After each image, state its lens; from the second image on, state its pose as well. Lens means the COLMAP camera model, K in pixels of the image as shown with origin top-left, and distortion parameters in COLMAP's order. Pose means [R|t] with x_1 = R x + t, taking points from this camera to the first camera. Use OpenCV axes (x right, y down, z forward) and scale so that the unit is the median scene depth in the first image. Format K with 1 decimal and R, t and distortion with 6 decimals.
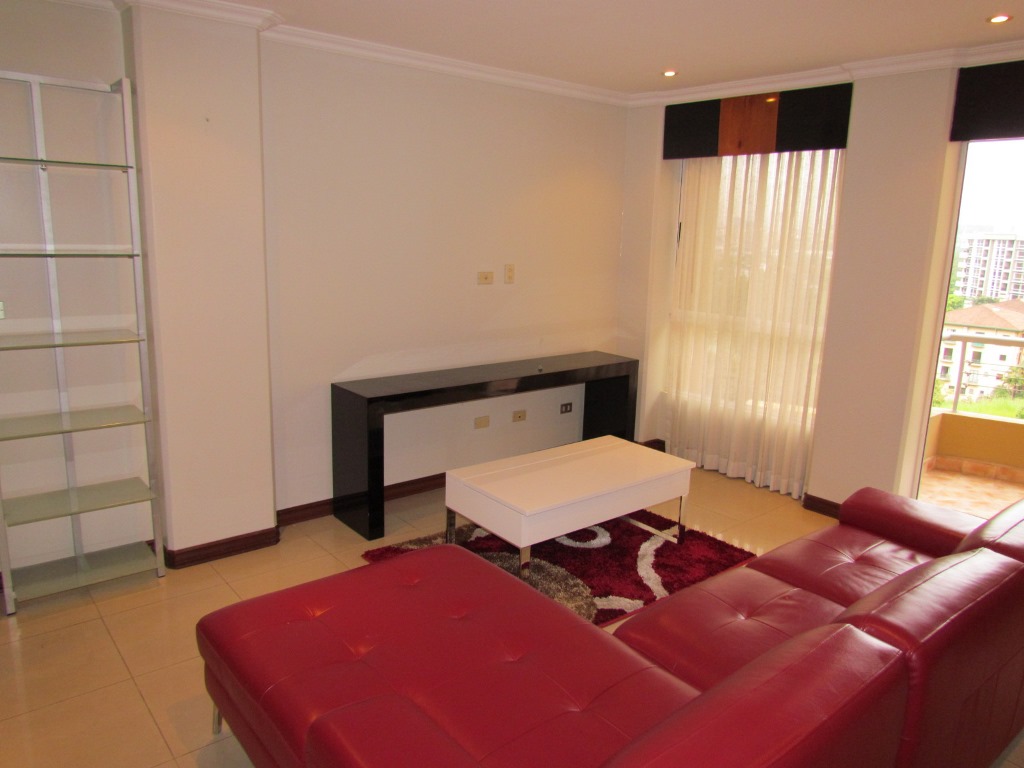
lens RADIAL K [[729.3, 0, 512.0], [0, 729.3, 384.0], [0, 0, 1]] dist [0.008923, -0.036700]
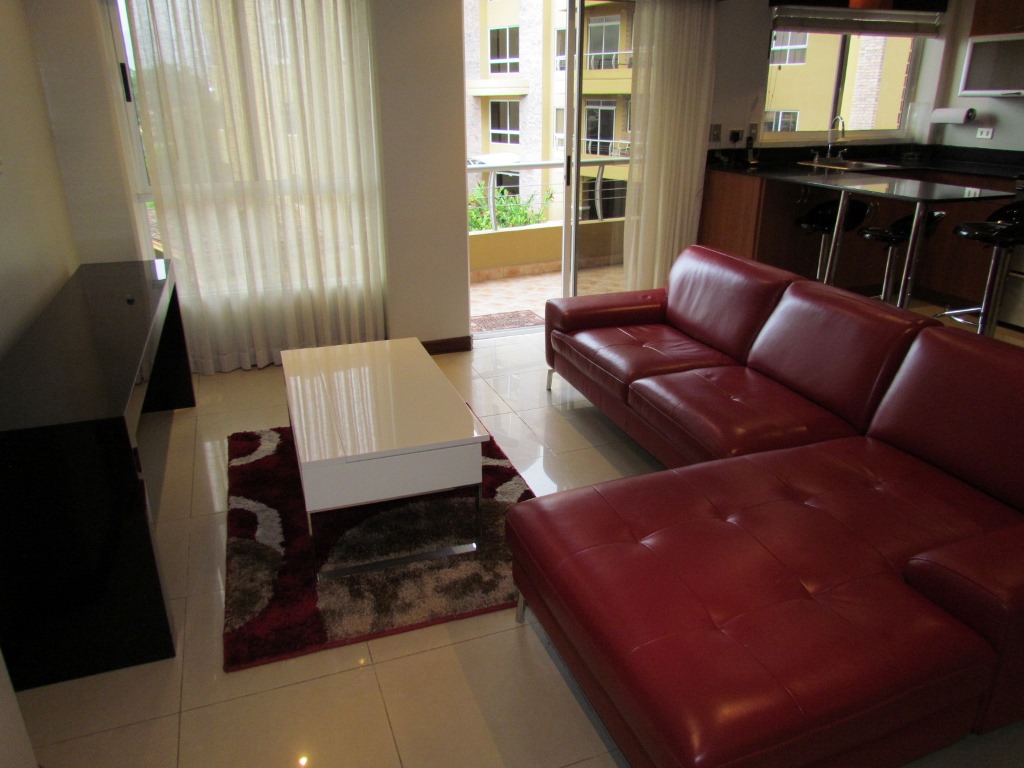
lens RADIAL K [[729.3, 0, 512.0], [0, 729.3, 384.0], [0, 0, 1]] dist [0.008923, -0.036700]
pose [[0.339173, -0.374732, 0.862866, -0.418437], [0.198926, 0.925064, 0.323551, -0.089696], [-0.919451, 0.061906, 0.388301, 0.432434]]
